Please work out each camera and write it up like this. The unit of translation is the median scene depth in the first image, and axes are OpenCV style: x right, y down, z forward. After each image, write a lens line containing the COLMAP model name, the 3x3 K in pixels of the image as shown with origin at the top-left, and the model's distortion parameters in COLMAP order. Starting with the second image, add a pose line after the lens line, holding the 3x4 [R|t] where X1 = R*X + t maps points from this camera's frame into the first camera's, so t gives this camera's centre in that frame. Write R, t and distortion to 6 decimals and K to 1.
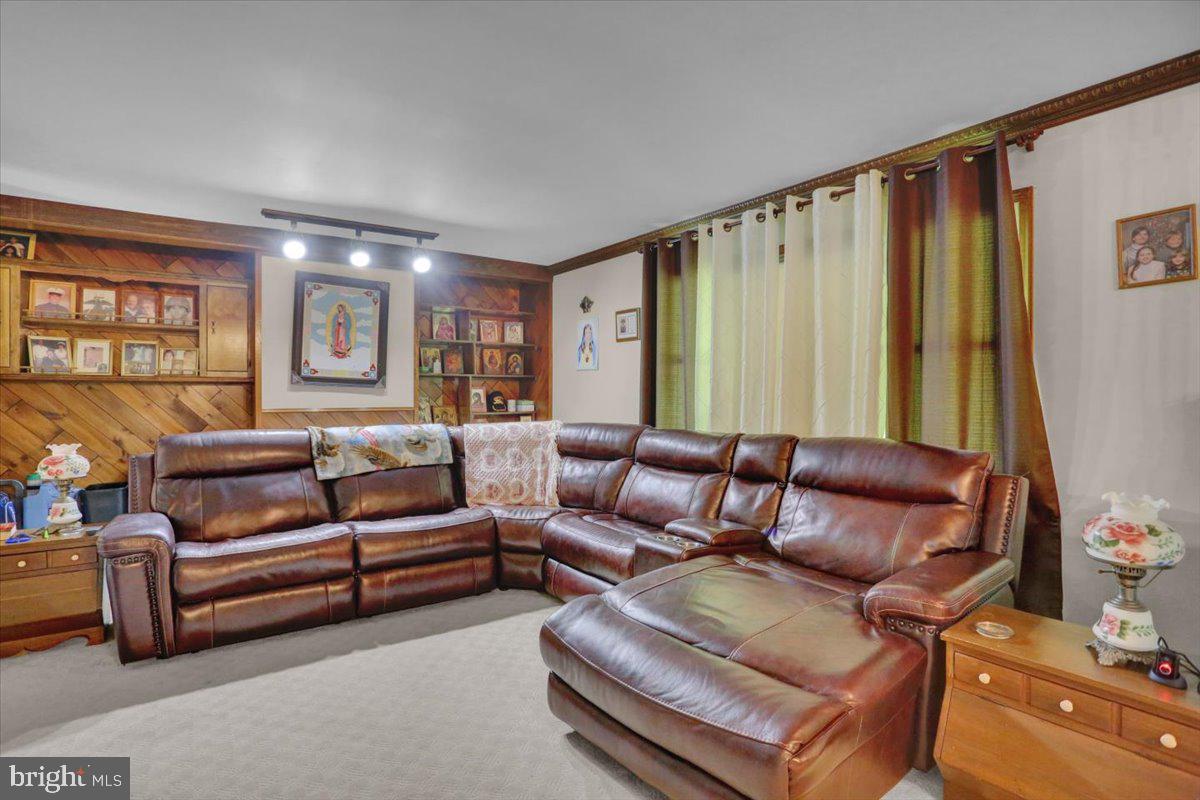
lens RADIAL K [[601.3, 0, 601.1], [0, 601.3, 396.7], [0, 0, 1]] dist [-0.064666, 0.023222]
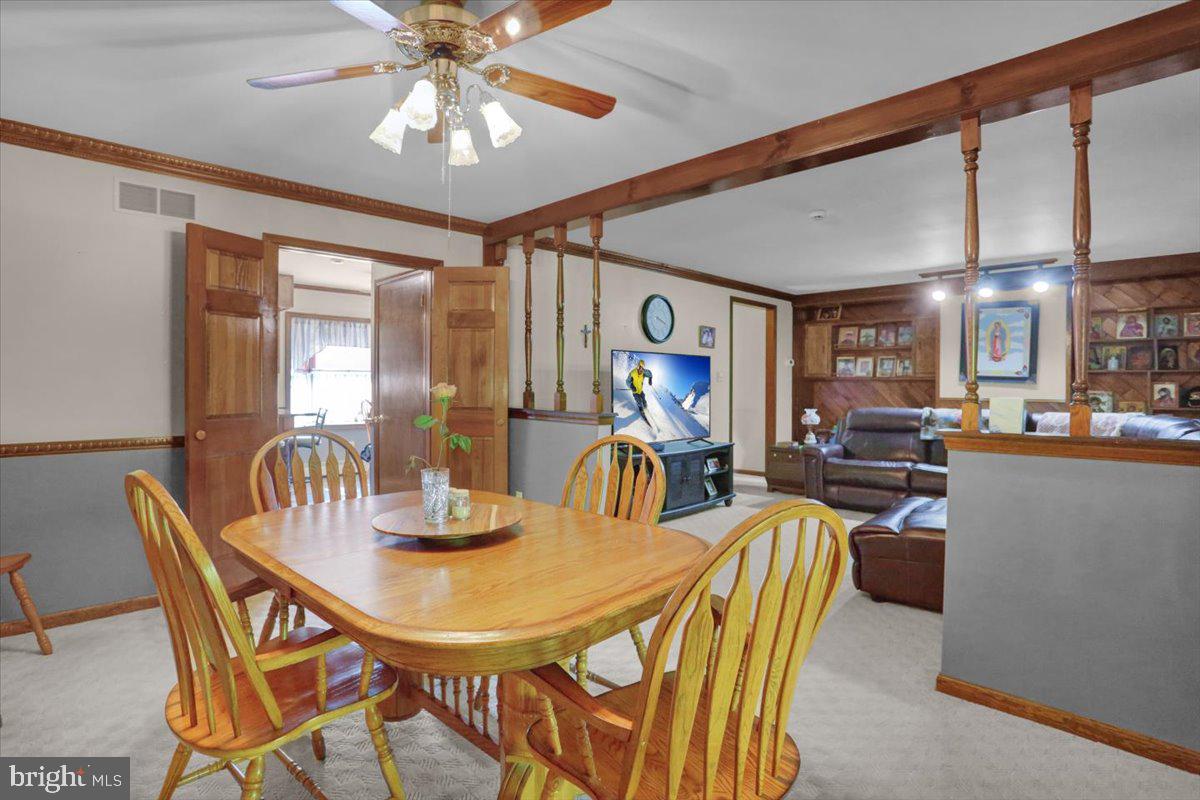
lens RADIAL K [[601.3, 0, 599.4], [0, 601.3, 399.3], [0, 0, 1]] dist [-0.064666, 0.023222]
pose [[0.172653, 0.023210, -0.984709, 0.803162], [-0.010790, 0.999707, 0.021672, 0.002018], [0.984924, 0.006883, 0.172853, -0.138419]]
